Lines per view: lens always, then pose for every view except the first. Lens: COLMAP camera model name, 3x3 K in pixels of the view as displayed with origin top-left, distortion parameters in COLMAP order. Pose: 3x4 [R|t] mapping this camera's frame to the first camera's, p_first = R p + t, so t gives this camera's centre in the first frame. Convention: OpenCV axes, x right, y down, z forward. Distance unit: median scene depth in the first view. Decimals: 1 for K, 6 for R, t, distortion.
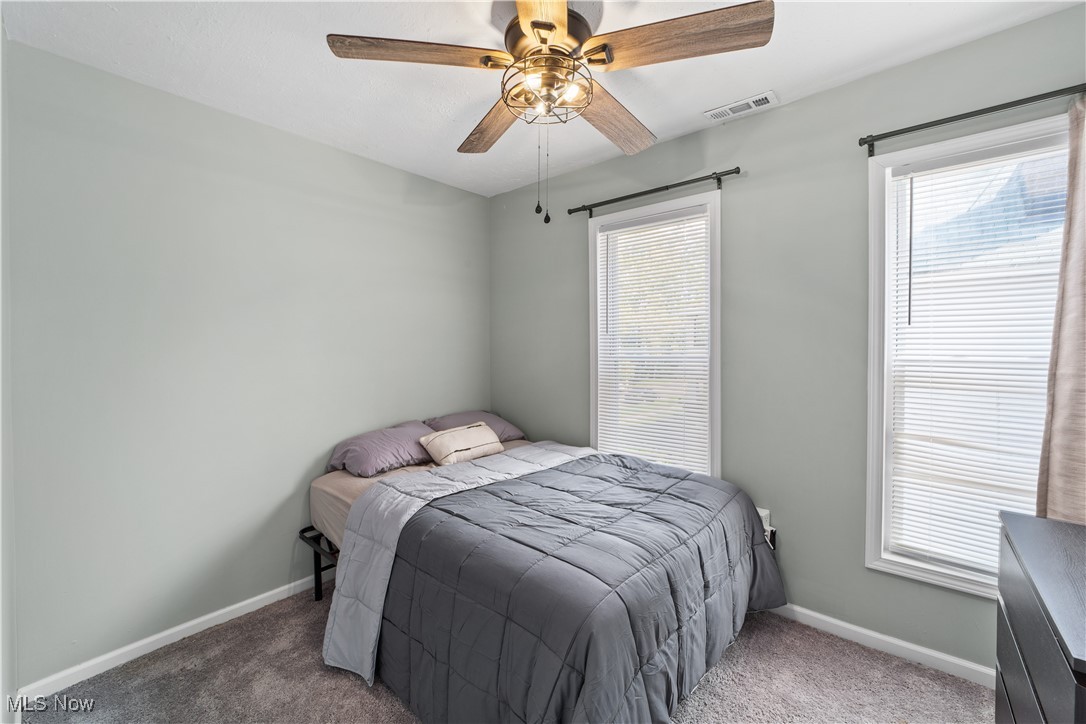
lens RADIAL K [[426.0, 0, 543.2], [0, 426.0, 354.8], [0, 0, 1]] dist [-0.001824, -0.000041]
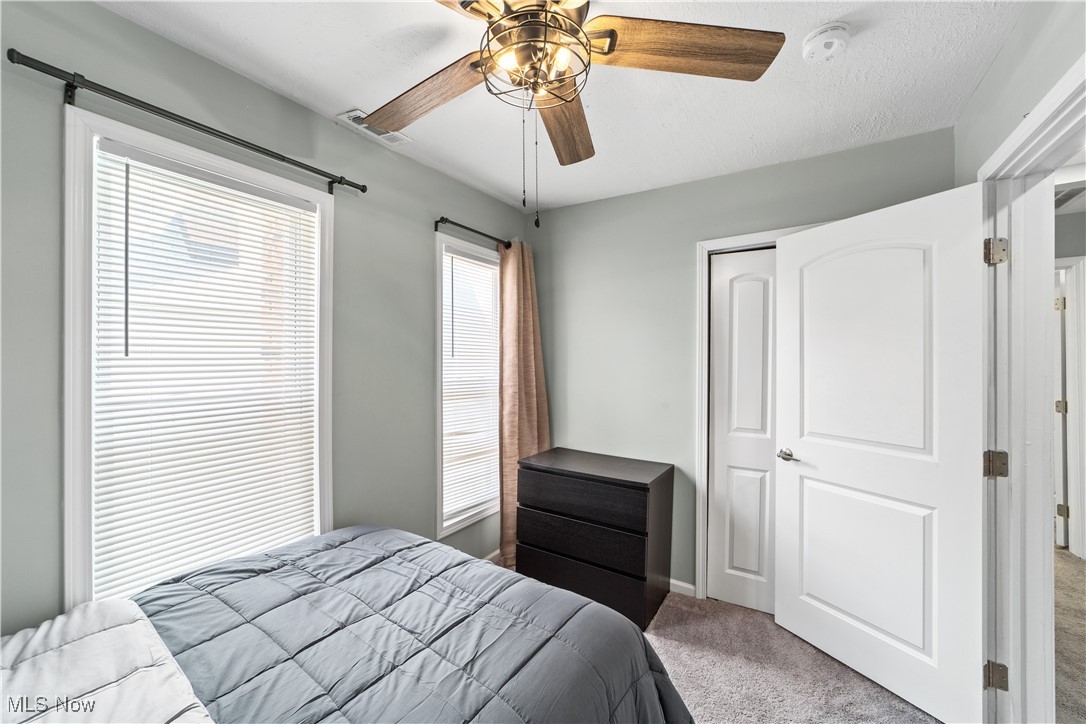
lens RADIAL K [[426.7, 0, 539.7], [0, 426.7, 364.5], [0, 0, 1]] dist [-0.013992, 0.000157]
pose [[-0.117634, 0.011304, 0.992993, -0.535316], [0.039200, 0.999209, -0.006731, -0.021380], [-0.992283, 0.038134, -0.117984, 0.759277]]
